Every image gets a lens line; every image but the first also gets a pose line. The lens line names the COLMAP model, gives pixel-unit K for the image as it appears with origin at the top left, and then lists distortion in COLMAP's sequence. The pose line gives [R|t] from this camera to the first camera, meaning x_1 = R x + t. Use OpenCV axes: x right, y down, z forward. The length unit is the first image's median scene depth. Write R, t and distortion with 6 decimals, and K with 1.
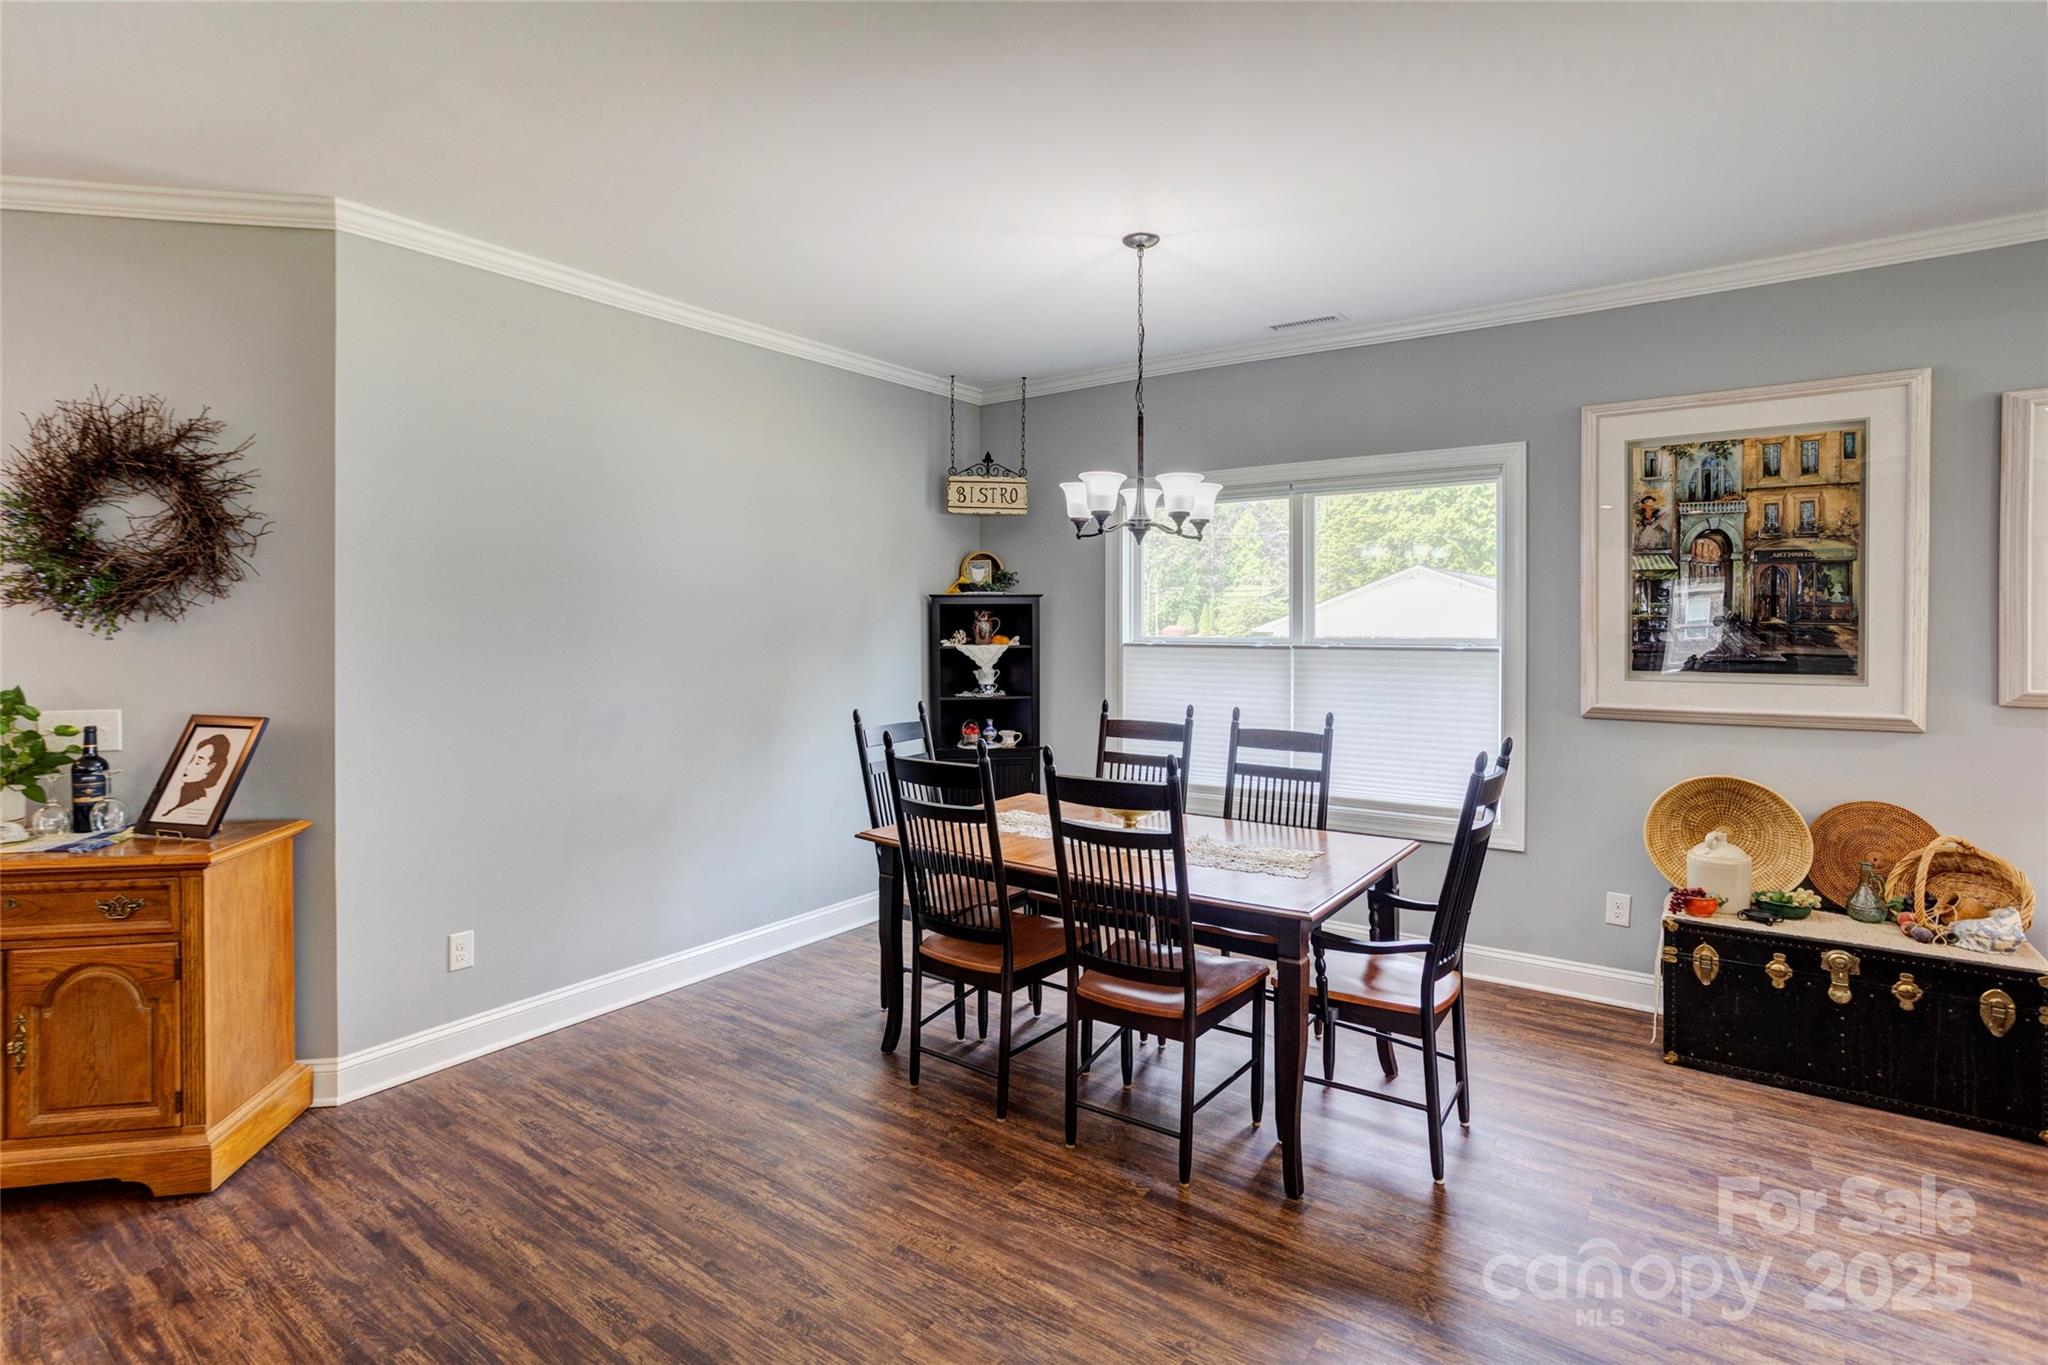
lens RADIAL K [[1003.9, 0, 1027.2], [0, 1003.9, 628.6], [0, 0, 1]] dist [-0.012880, 0.008416]
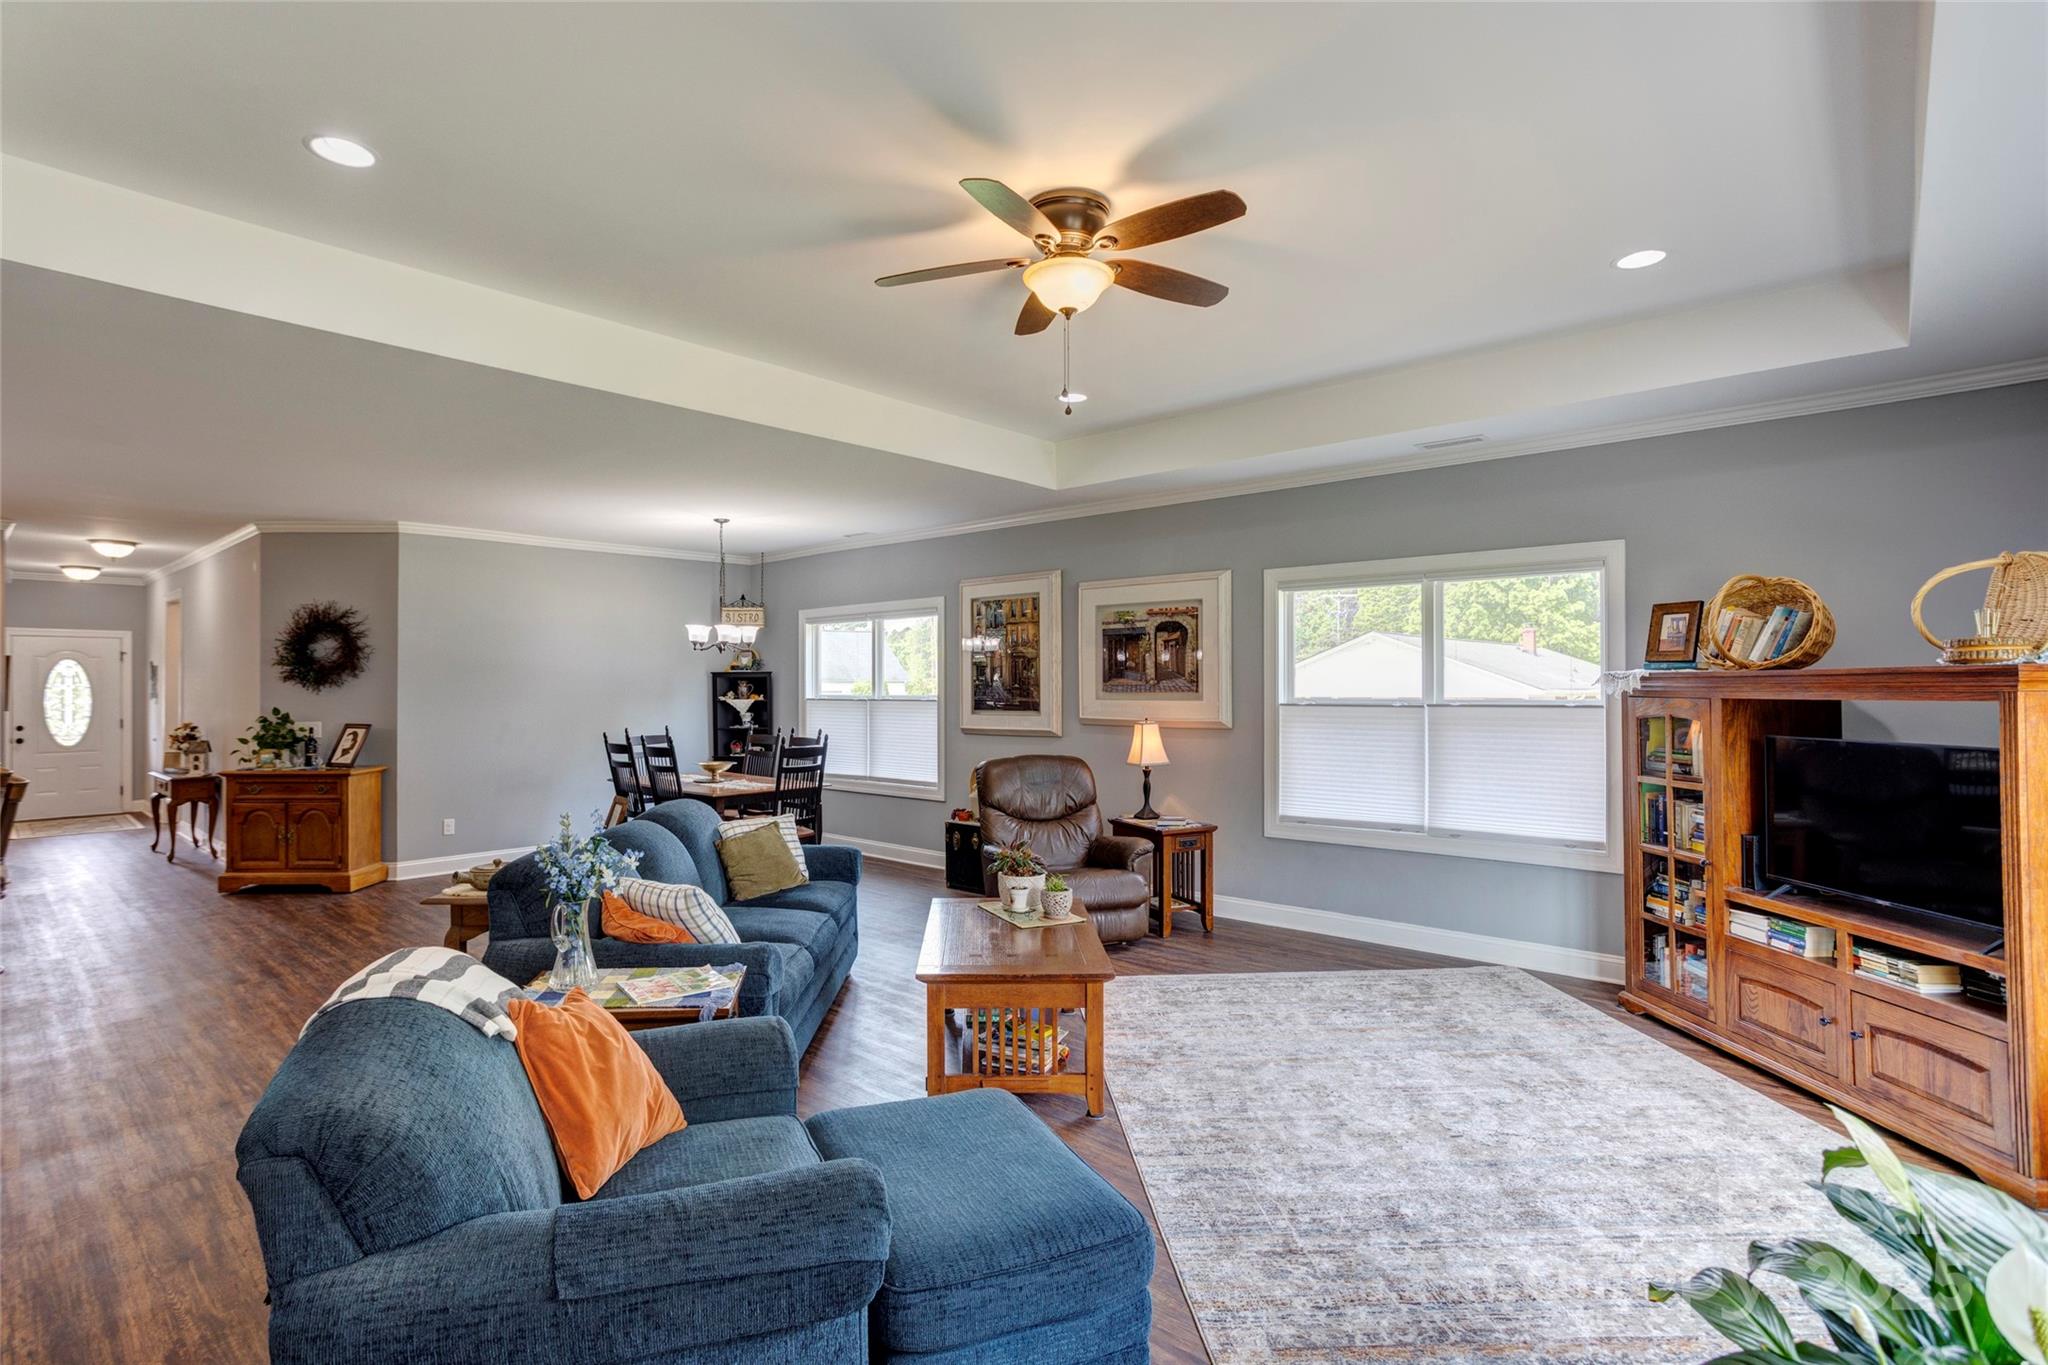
lens RADIAL K [[1003.9, 0, 984.6], [0, 1003.9, 676.5], [0, 0, 1]] dist [-0.012880, 0.008416]
pose [[0.989774, -0.004394, -0.142577, 1.136533], [0.002308, 0.999888, -0.014788, 0.005176], [0.142626, 0.014308, 0.989673, -1.289847]]
